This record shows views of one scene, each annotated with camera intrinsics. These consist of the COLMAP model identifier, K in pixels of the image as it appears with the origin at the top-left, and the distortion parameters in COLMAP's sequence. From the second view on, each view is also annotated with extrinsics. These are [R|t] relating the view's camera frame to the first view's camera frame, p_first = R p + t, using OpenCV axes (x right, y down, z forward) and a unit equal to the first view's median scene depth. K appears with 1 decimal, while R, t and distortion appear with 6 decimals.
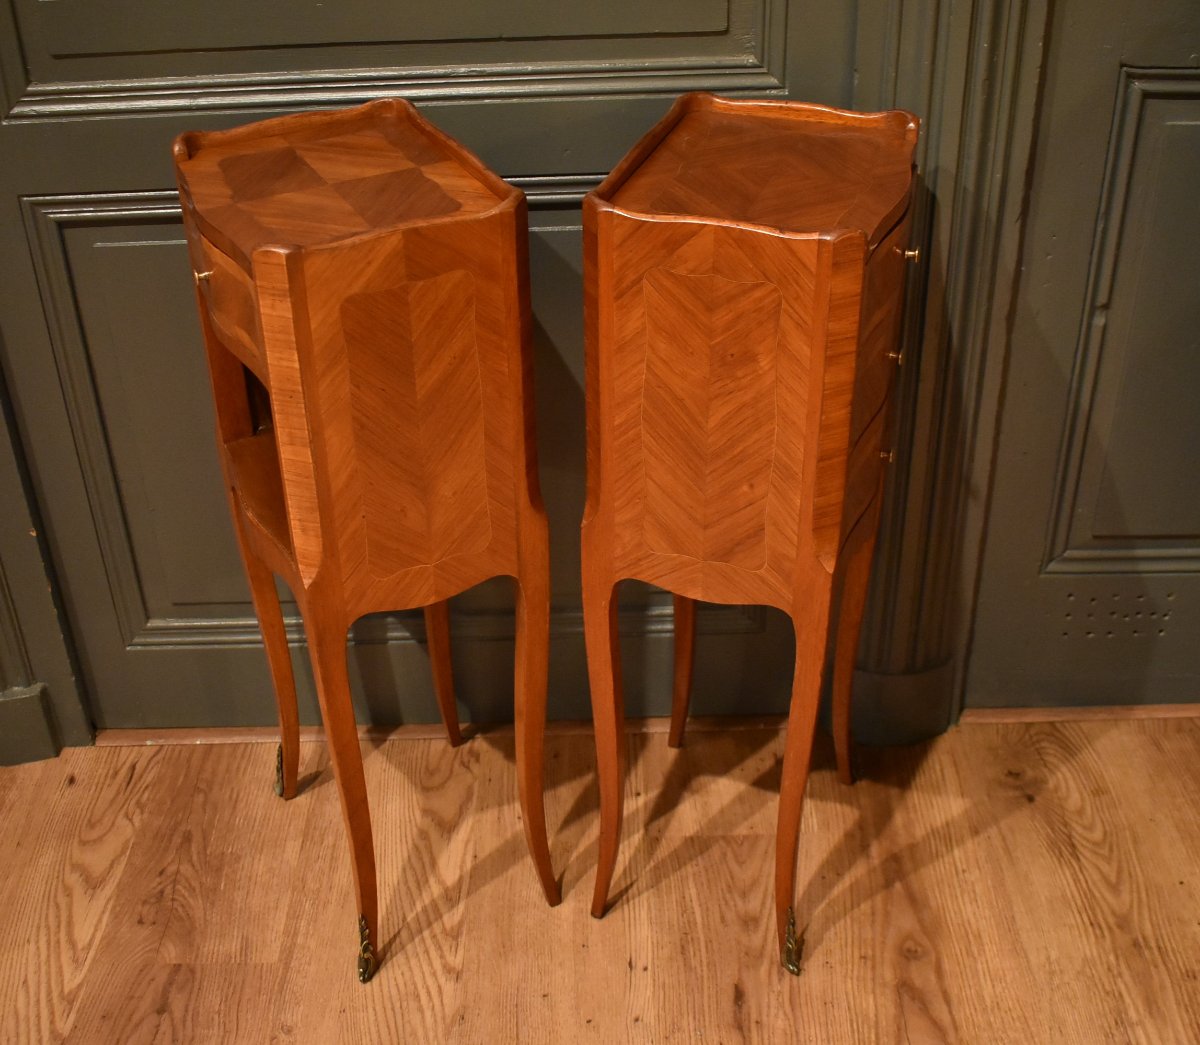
lens RADIAL K [[1564.0, 0, 588.6], [0, 1564.0, 527.4], [0, 0, 1]] dist [-0.078759, 0.000000]
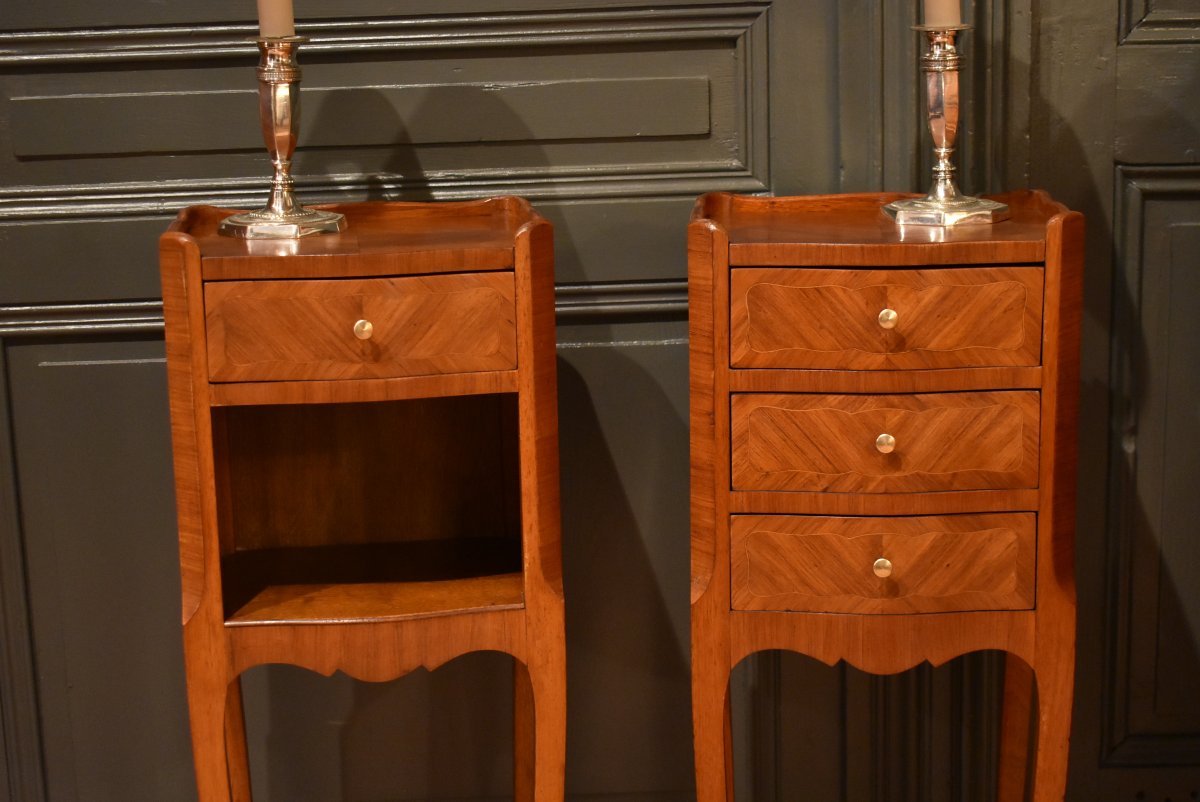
lens RADIAL K [[1979.9, 0, 606.5], [0, 1979.9, 395.3], [0, 0, 1]] dist [-0.010867, 0.000000]
pose [[0.999947, -0.004617, 0.009243, 0.010577], [0.007750, 0.926767, -0.375556, 0.284738], [-0.006833, 0.375608, 0.926753, -0.098254]]
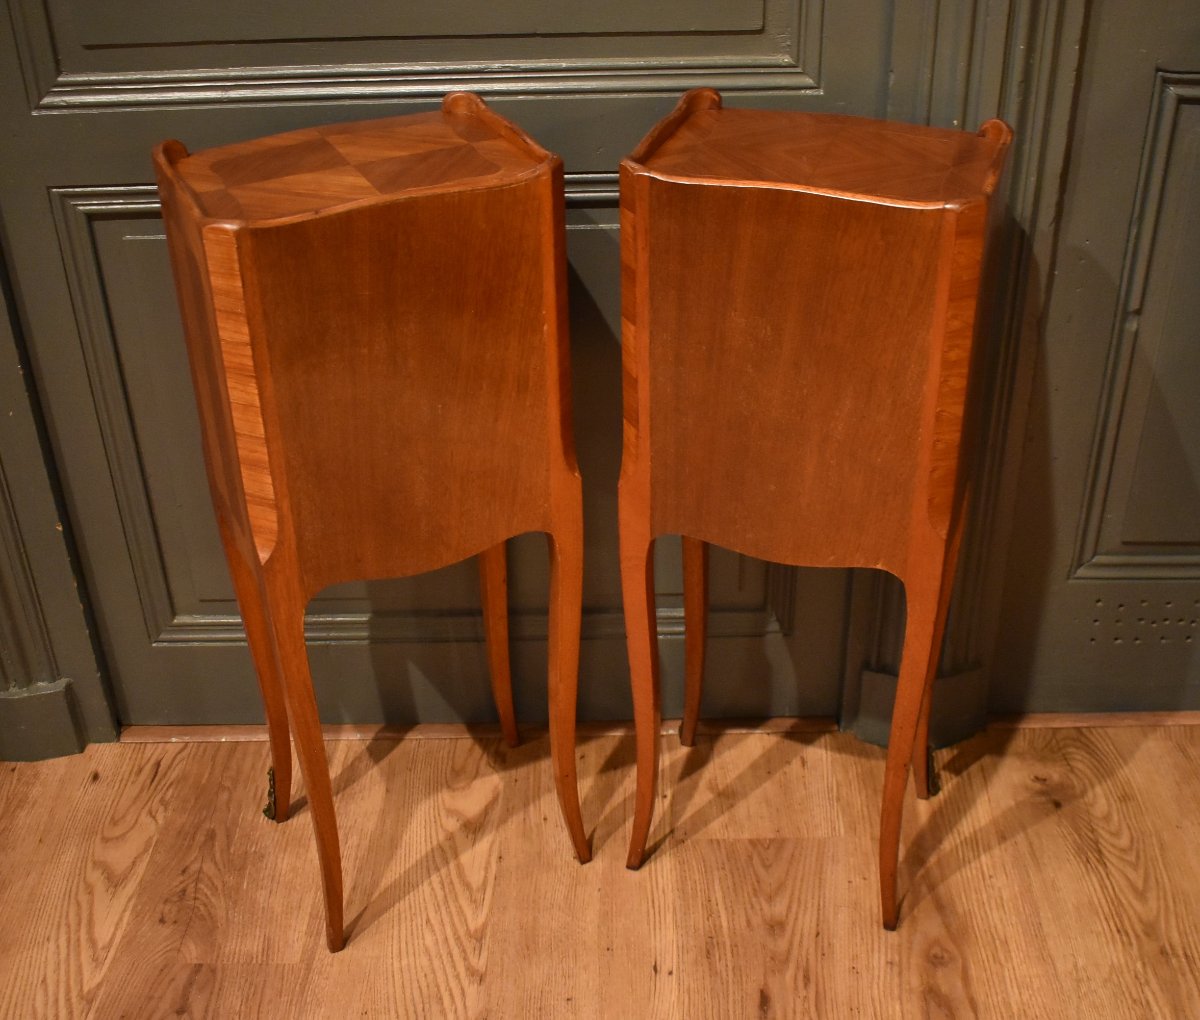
lens RADIAL K [[1519.3, 0, 634.5], [0, 1519.3, 515.9], [0, 0, 1]] dist [-0.080052, 0.000000]
pose [[0.999884, 0.010888, 0.010679, 0.000168], [-0.010775, 0.999886, -0.010608, 0.002685], [-0.010793, 0.010491, 0.999887, 0.034923]]
